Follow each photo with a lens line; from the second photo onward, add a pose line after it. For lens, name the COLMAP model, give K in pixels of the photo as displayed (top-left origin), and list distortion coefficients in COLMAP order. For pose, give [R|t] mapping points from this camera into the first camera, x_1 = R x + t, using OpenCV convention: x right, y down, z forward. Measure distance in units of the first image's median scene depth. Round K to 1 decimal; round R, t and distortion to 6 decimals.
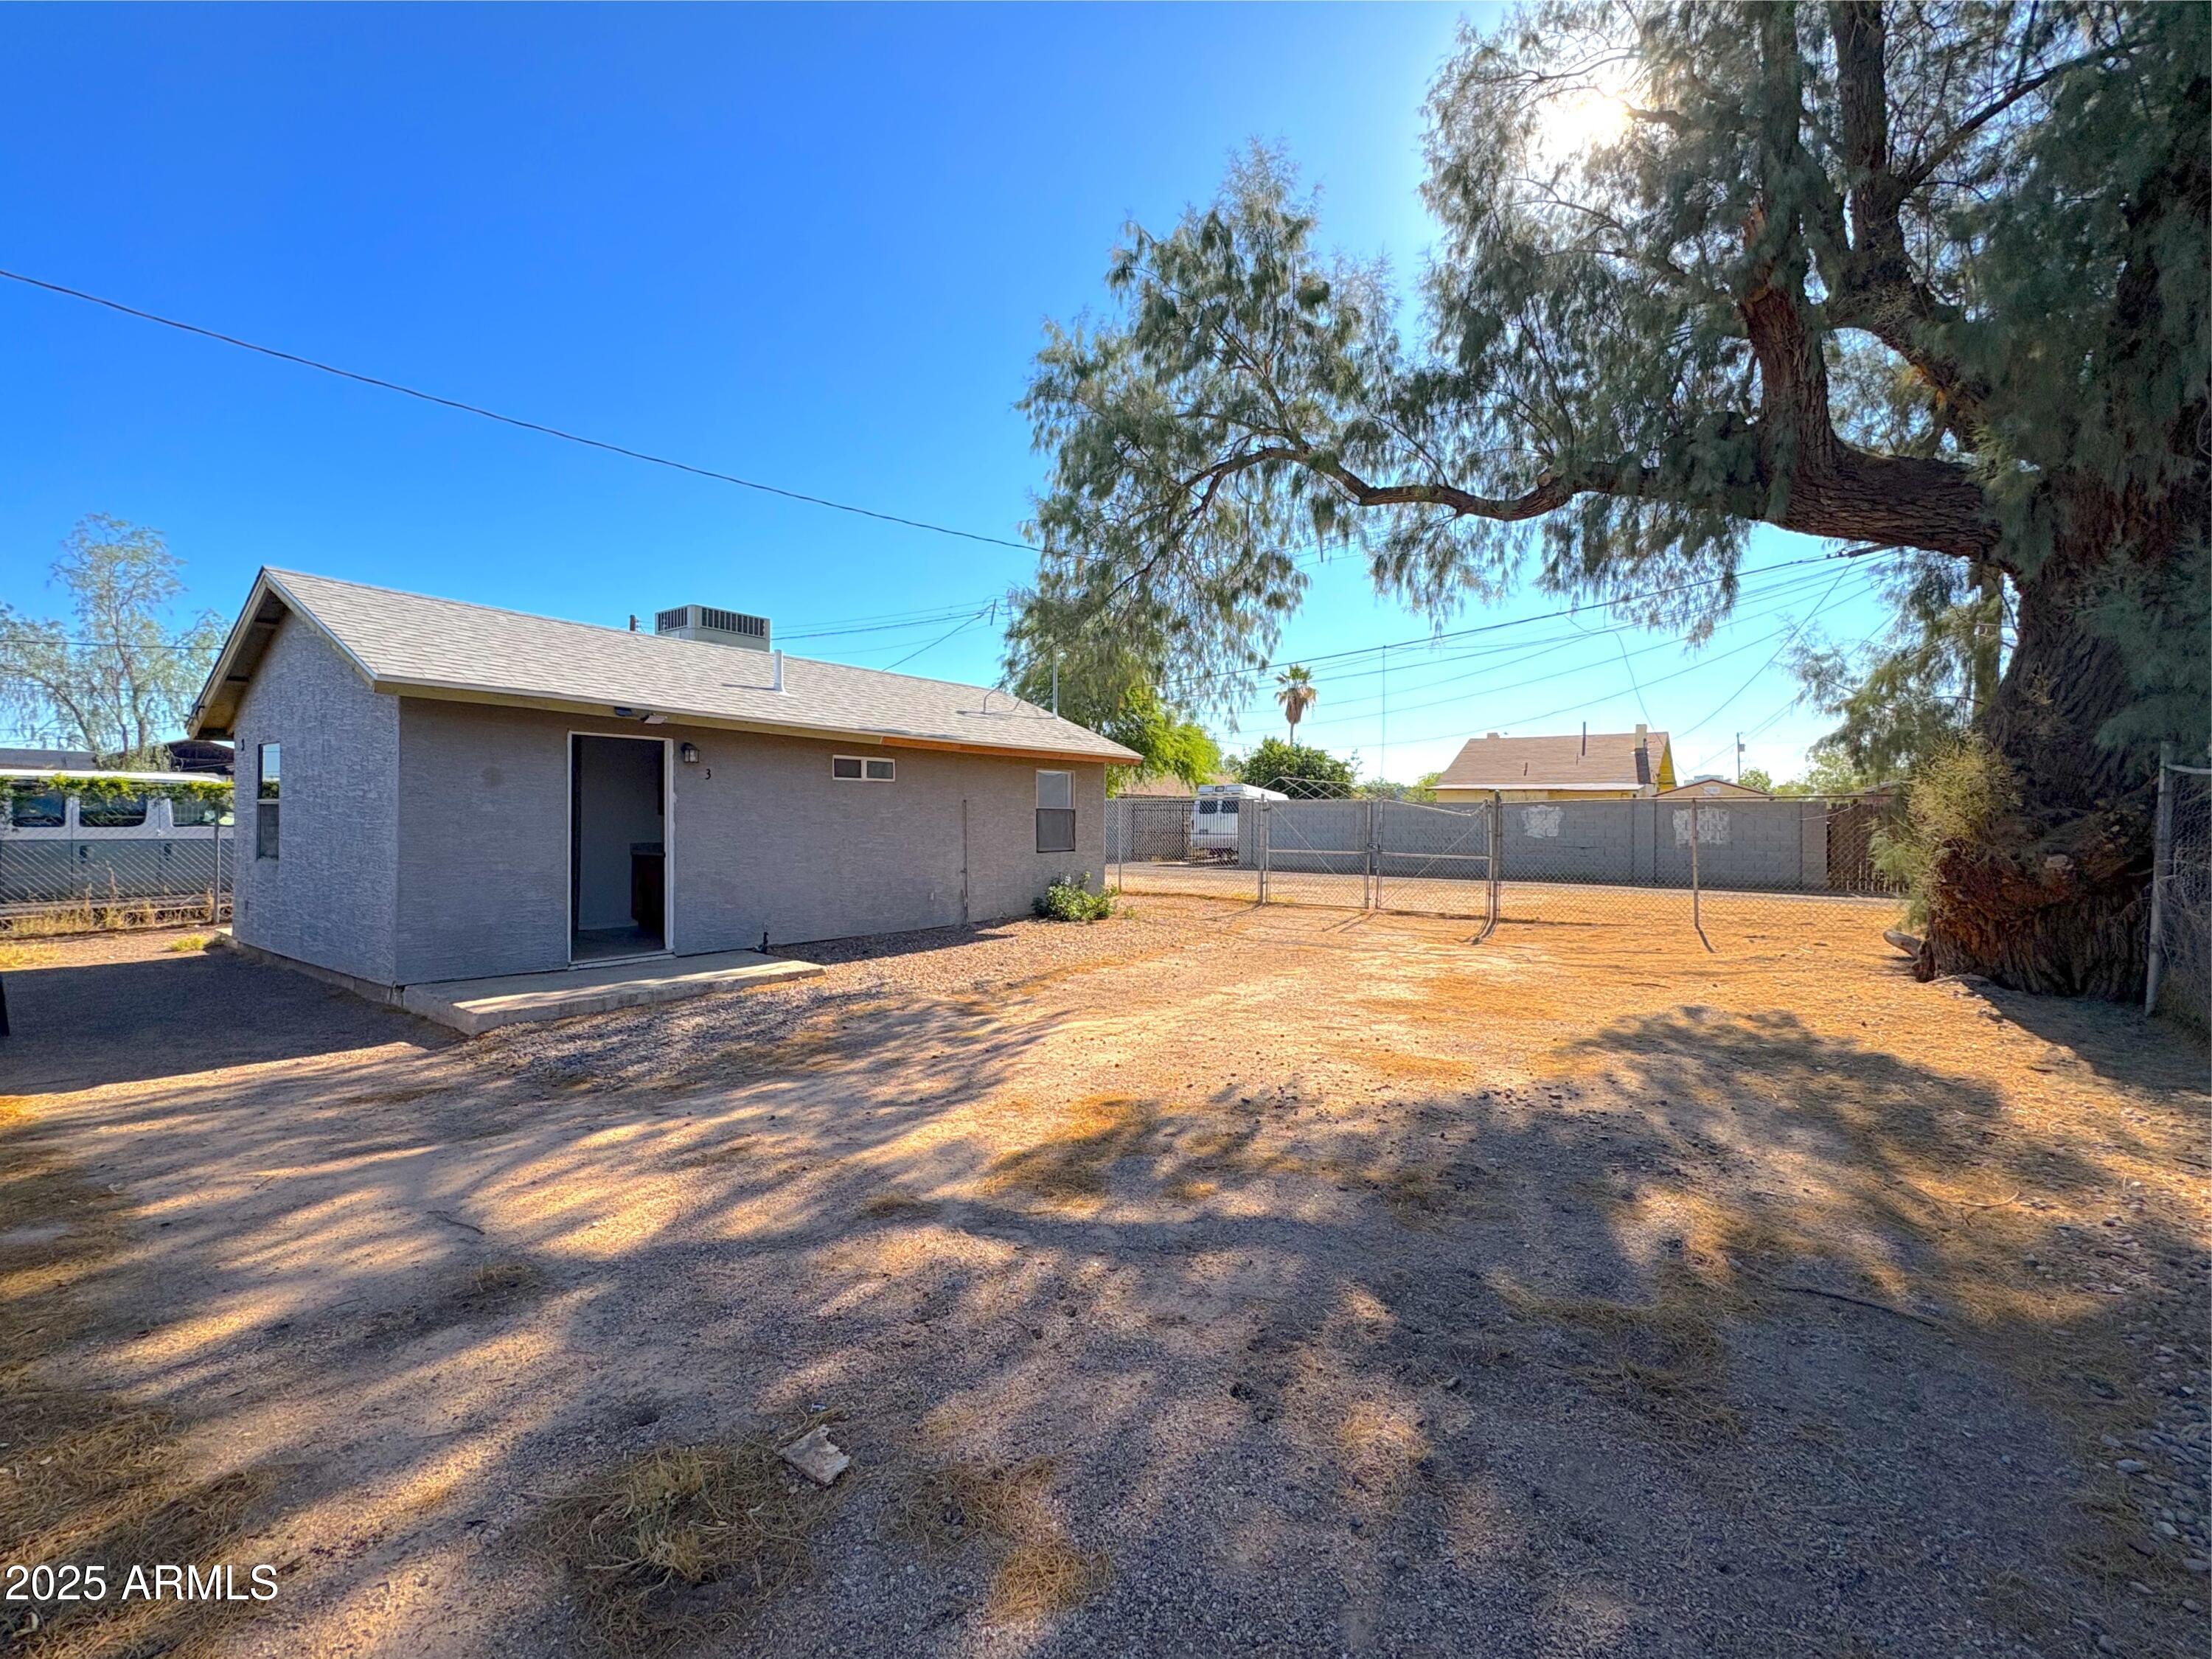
lens RADIAL K [[896.7, 0, 1109.1], [0, 896.7, 822.2], [0, 0, 1]] dist [0.000444, -0.000304]
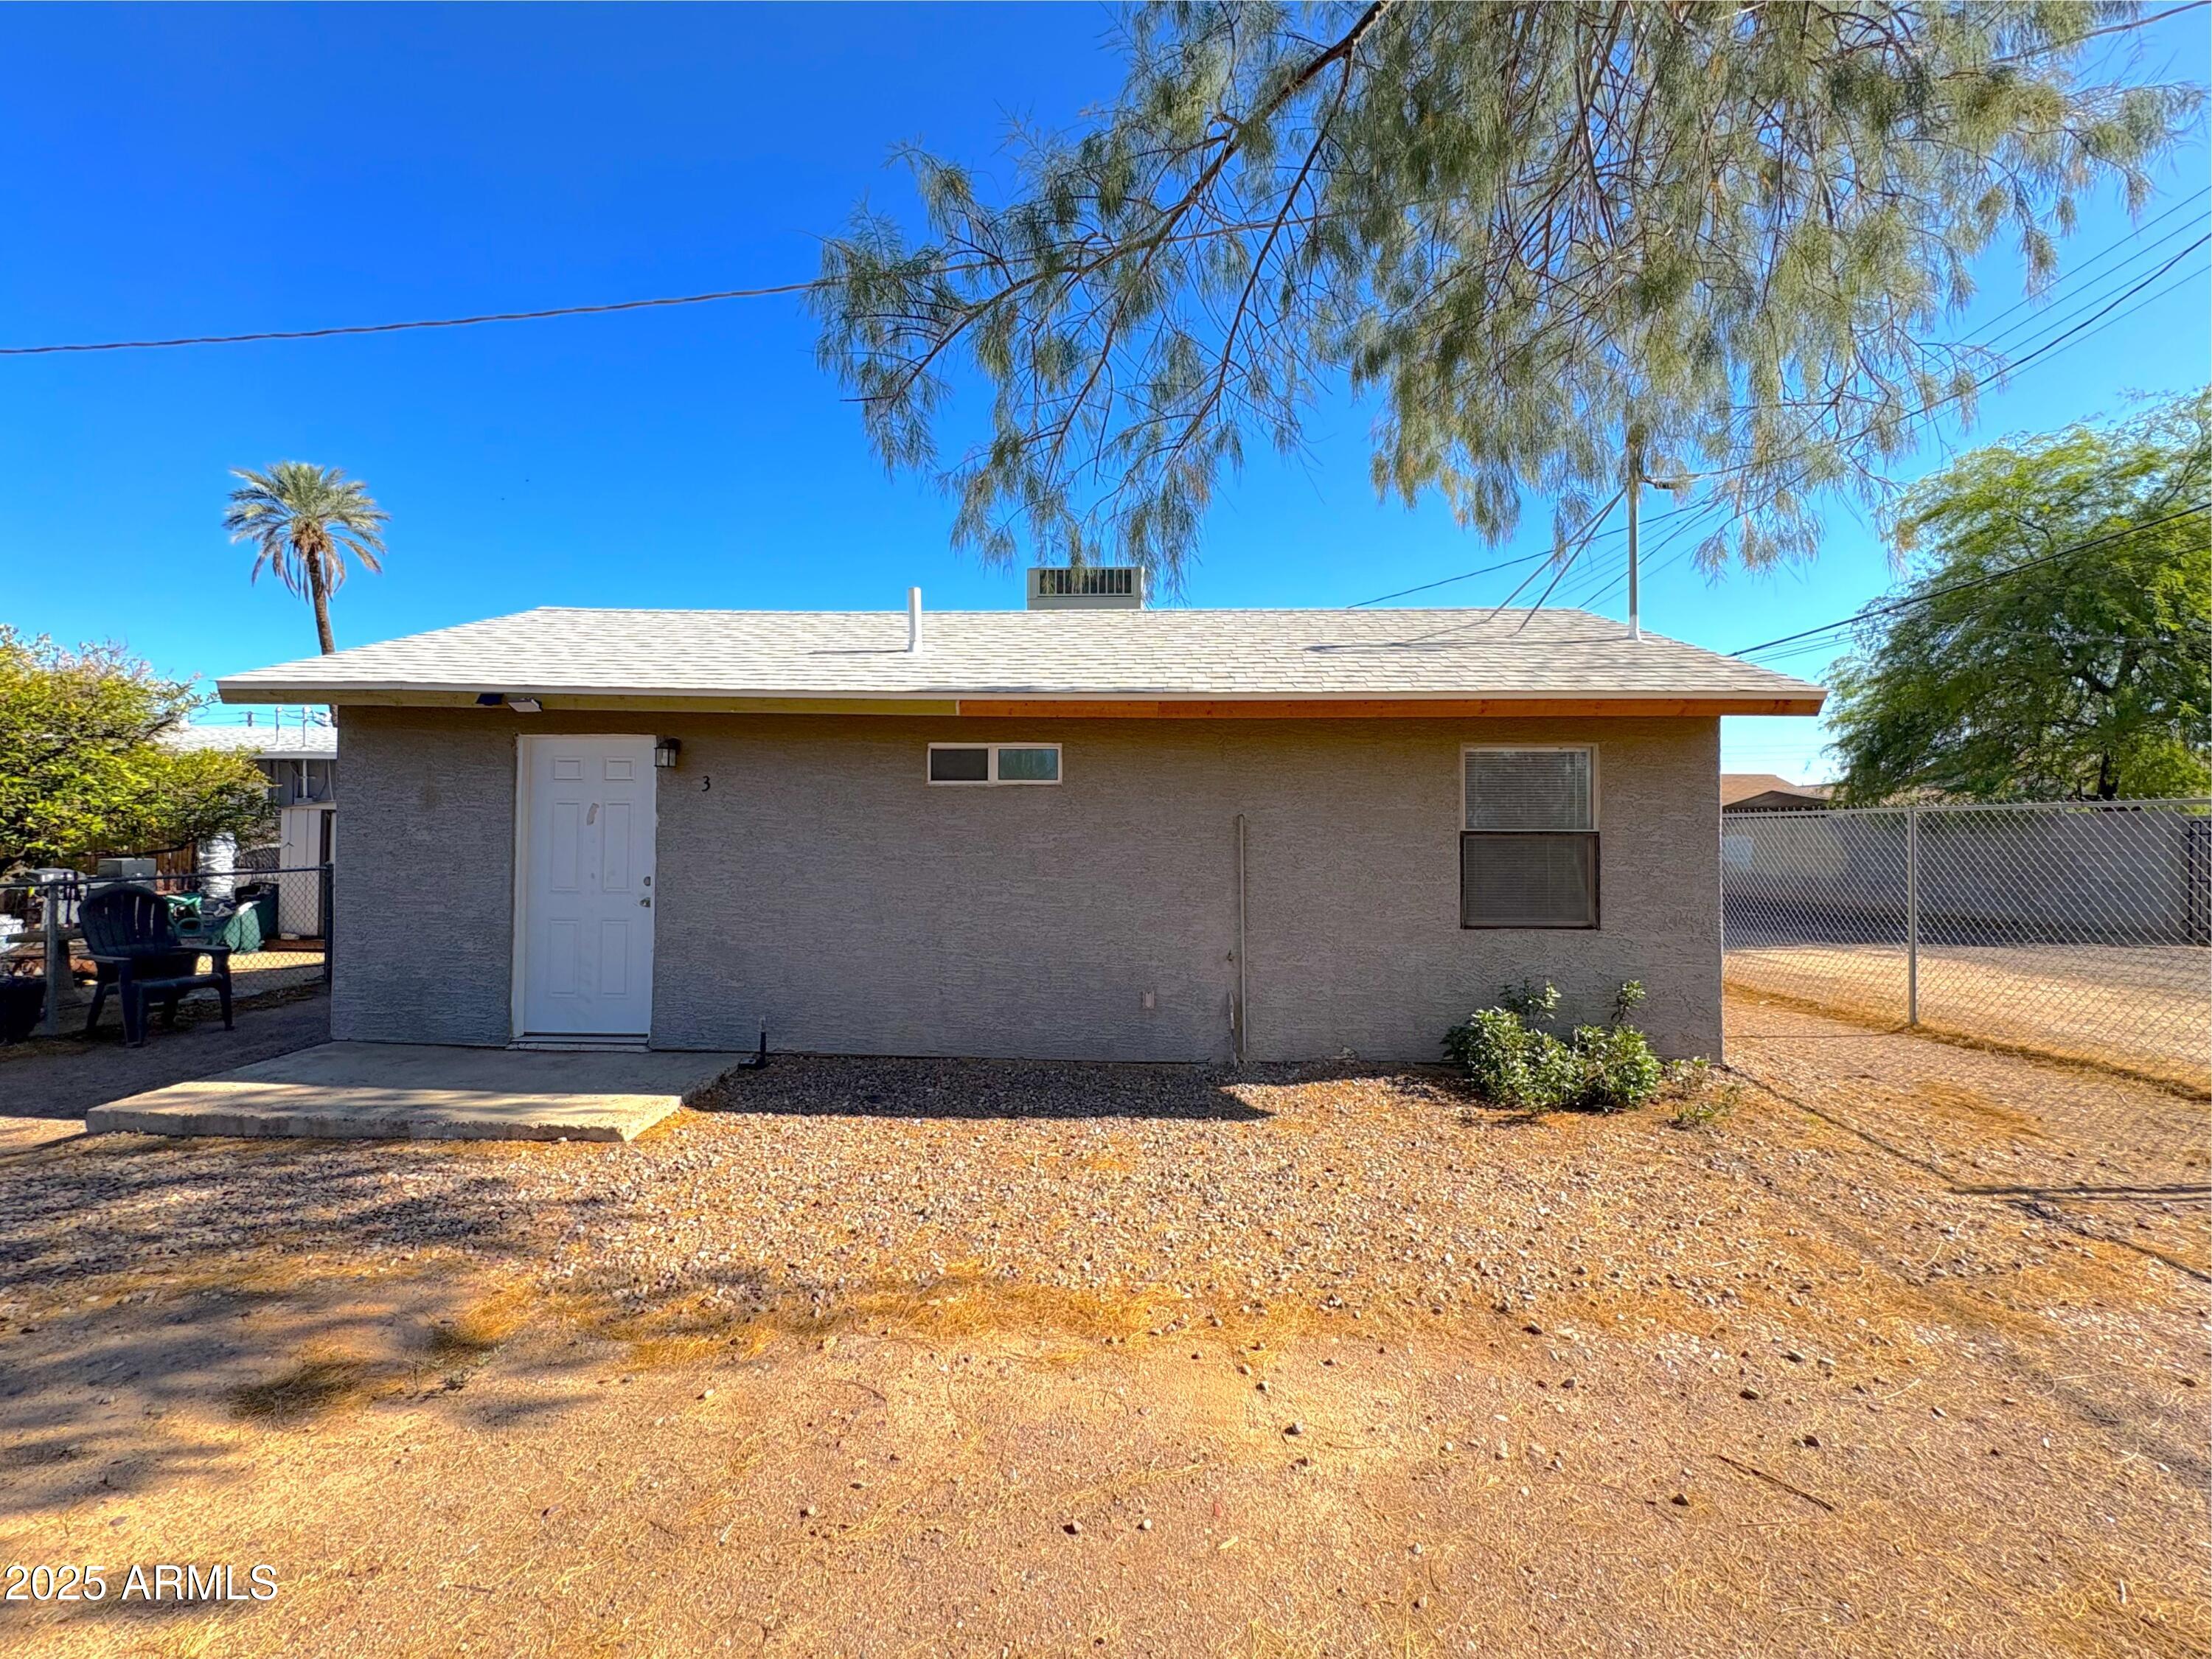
lens RADIAL K [[896.7, 0, 1106.3], [0, 896.7, 836.7], [0, 0, 1]] dist [0.000444, -0.000304]
pose [[0.569128, -0.000560, -0.822249, 0.237813], [-0.007604, 0.999953, -0.005945, -0.010568], [0.822214, 0.009636, 0.569097, 0.743261]]
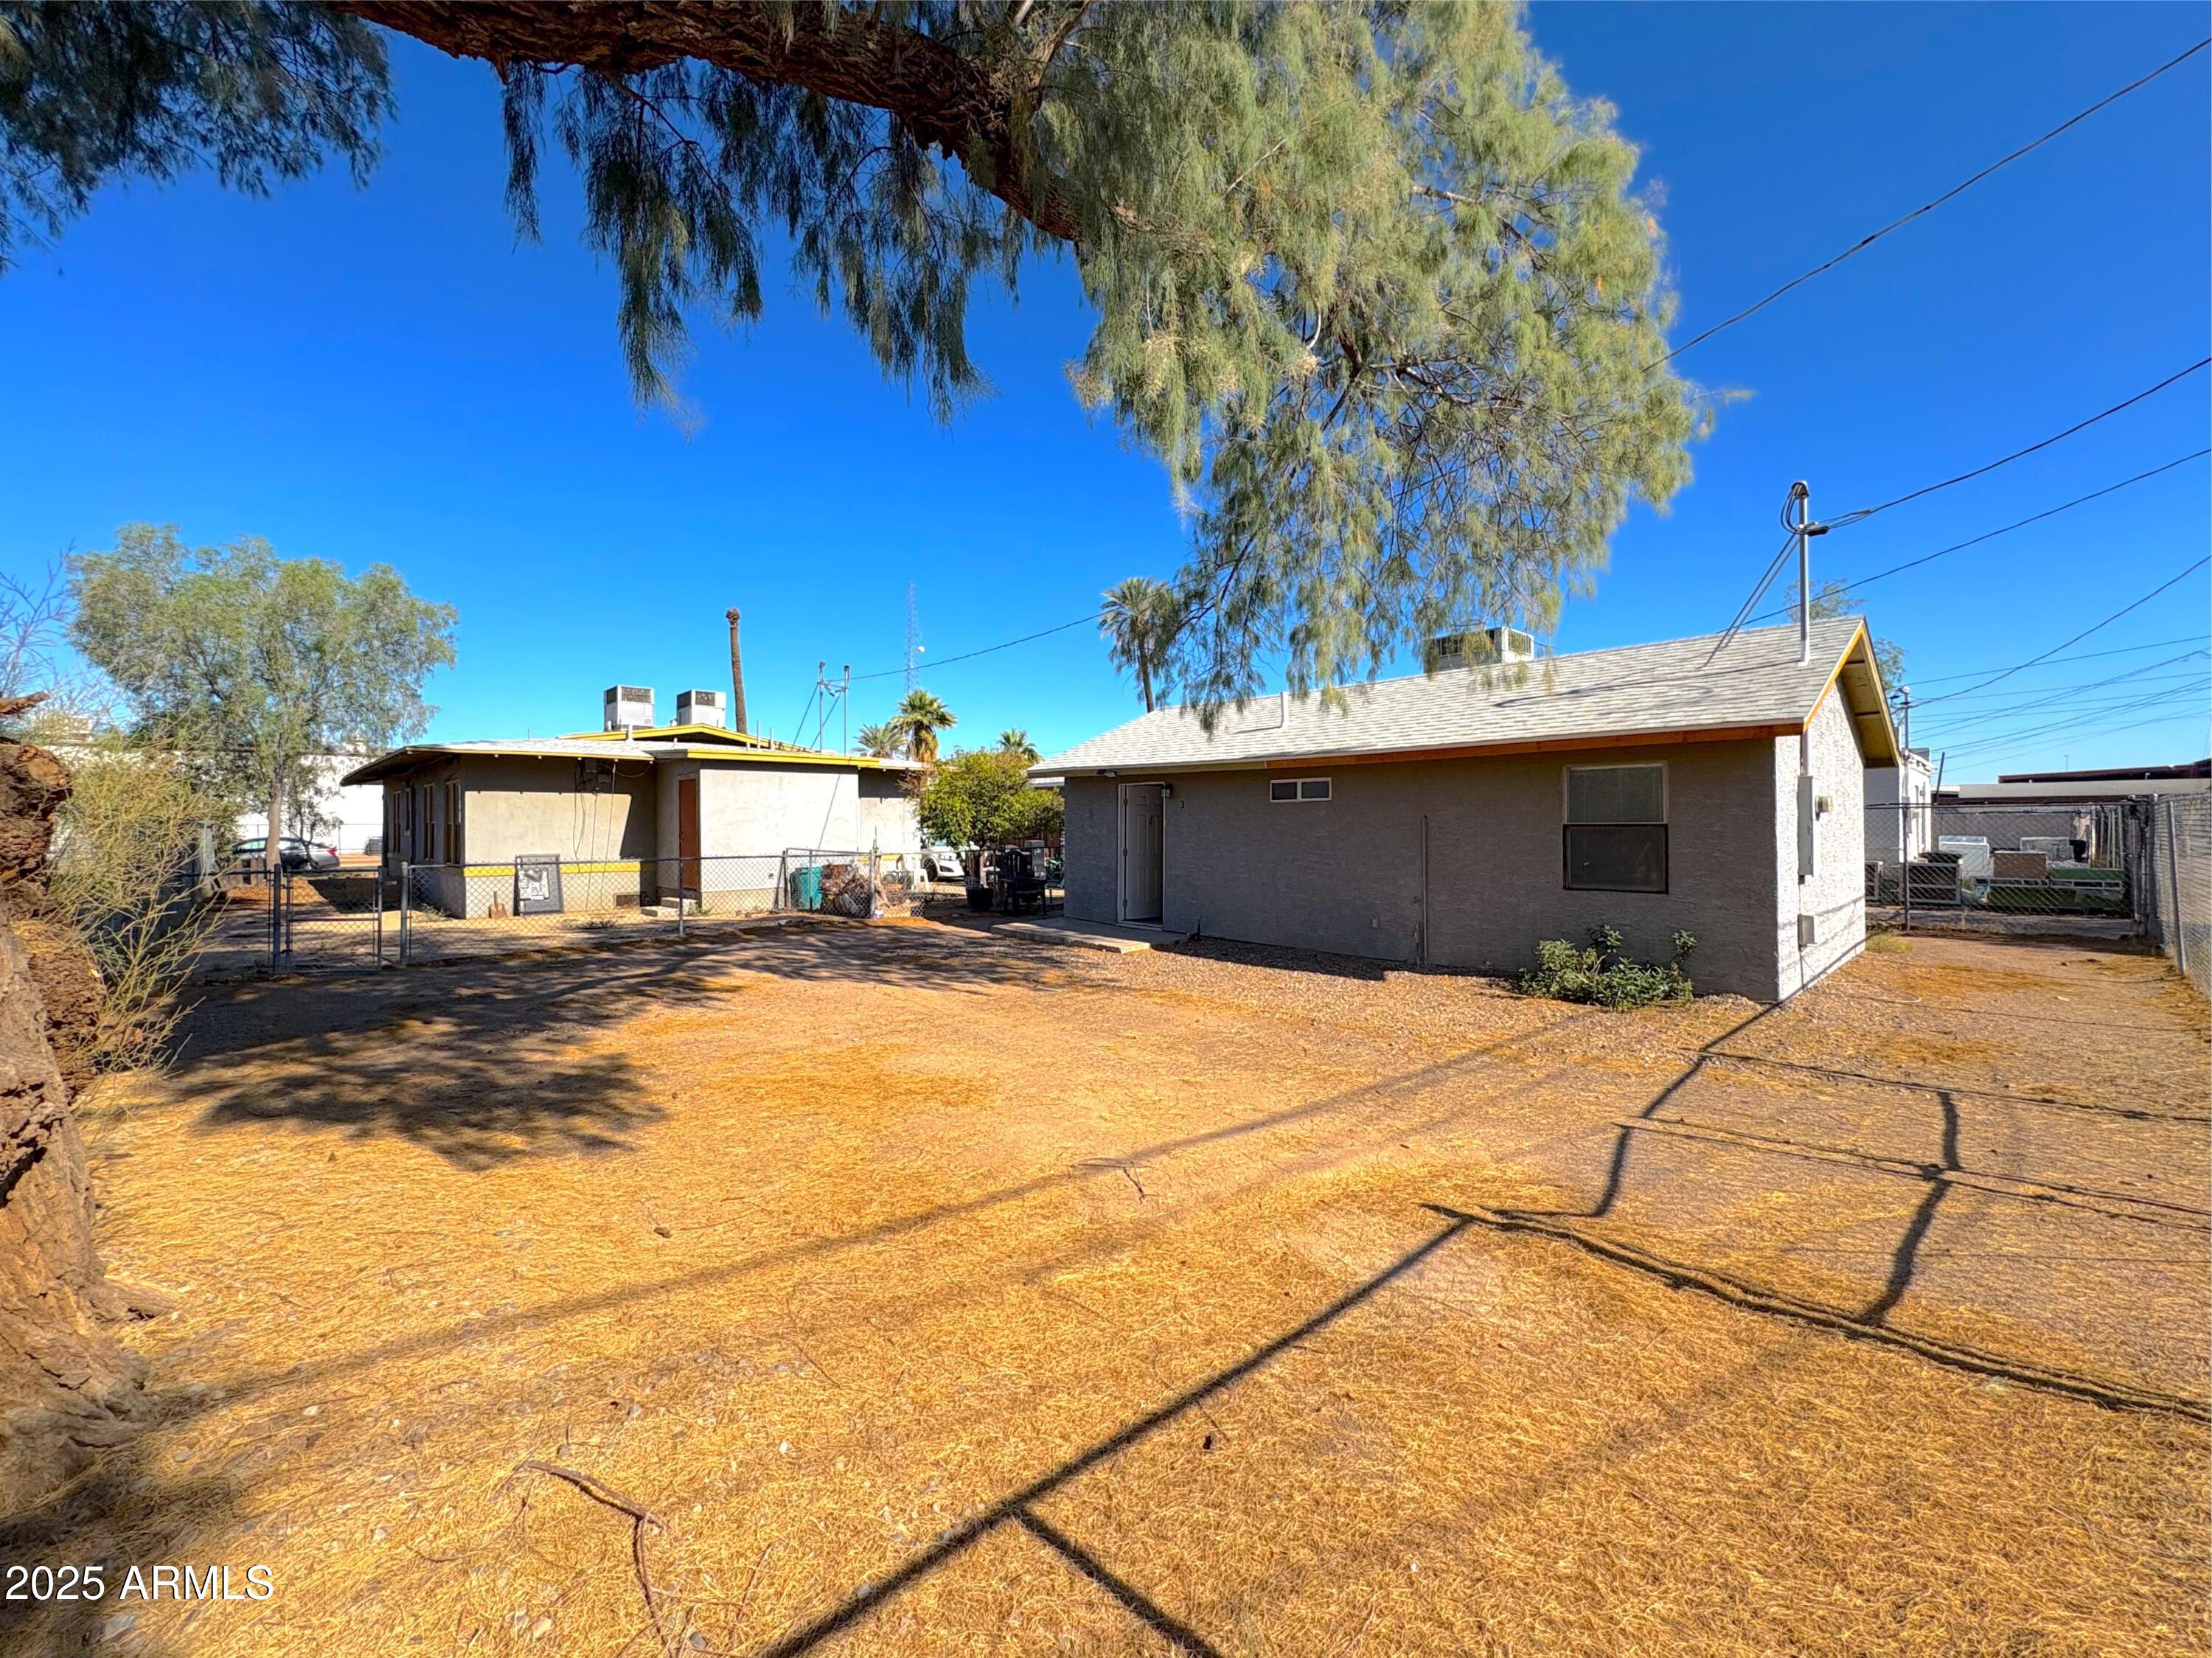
lens RADIAL K [[896.6, 0, 1112.2], [0, 896.6, 822.4], [0, 0, 1]] dist [0.000444, -0.000304]
pose [[-0.178123, -0.004415, -0.983998, 0.814649], [-0.000341, 0.999990, -0.004425, -0.017204], [0.984008, -0.000453, -0.178123, 0.981547]]
